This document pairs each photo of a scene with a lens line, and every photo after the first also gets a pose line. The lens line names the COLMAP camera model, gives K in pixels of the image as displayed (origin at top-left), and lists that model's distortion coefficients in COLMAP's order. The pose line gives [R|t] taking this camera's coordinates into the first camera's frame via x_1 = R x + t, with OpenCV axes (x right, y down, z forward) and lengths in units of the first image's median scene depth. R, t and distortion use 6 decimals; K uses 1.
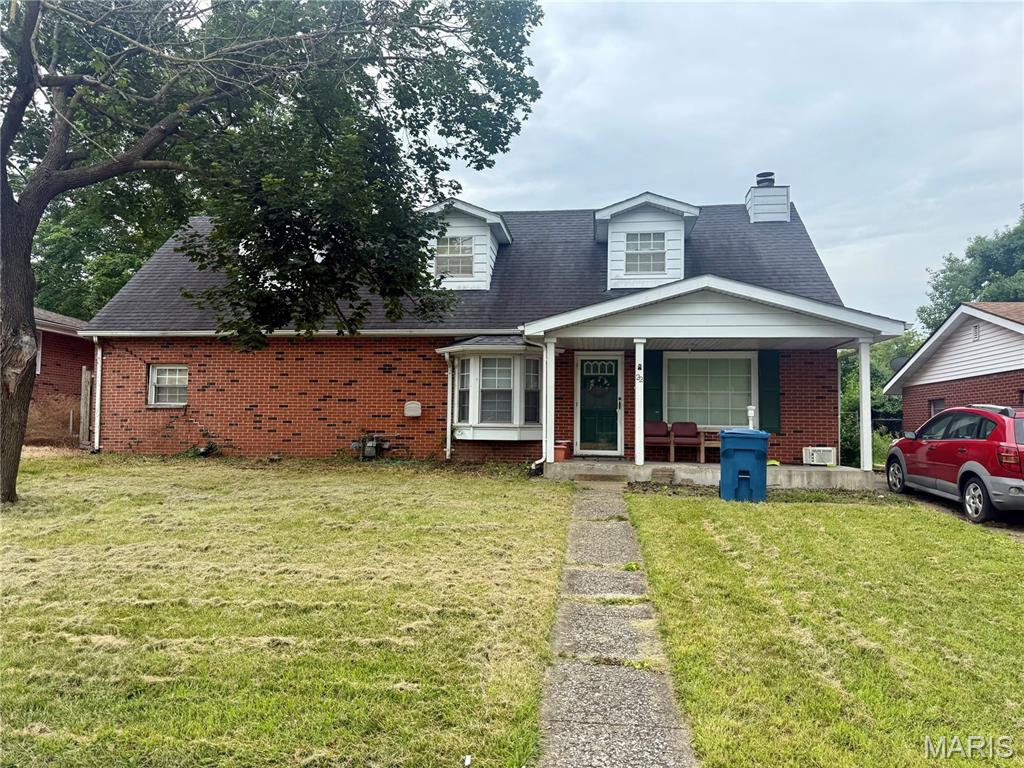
lens RADIAL K [[713.6, 0, 515.8], [0, 713.6, 386.5], [0, 0, 1]] dist [0.049775, -0.003143]
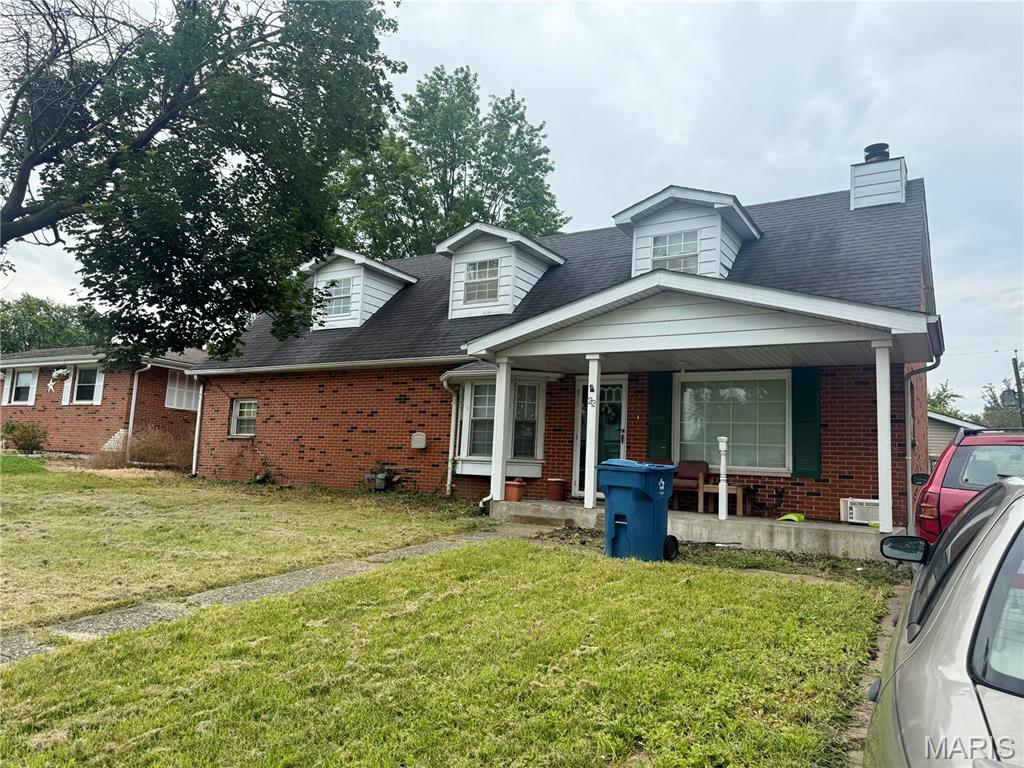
lens RADIAL K [[713.6, 0, 513.0], [0, 713.6, 385.0], [0, 0, 1]] dist [0.049775, -0.003143]
pose [[0.912821, -0.019261, -0.407905, 0.359496], [-0.011355, 0.997304, -0.072502, 0.025043], [0.408202, 0.070814, 0.910141, 0.180097]]
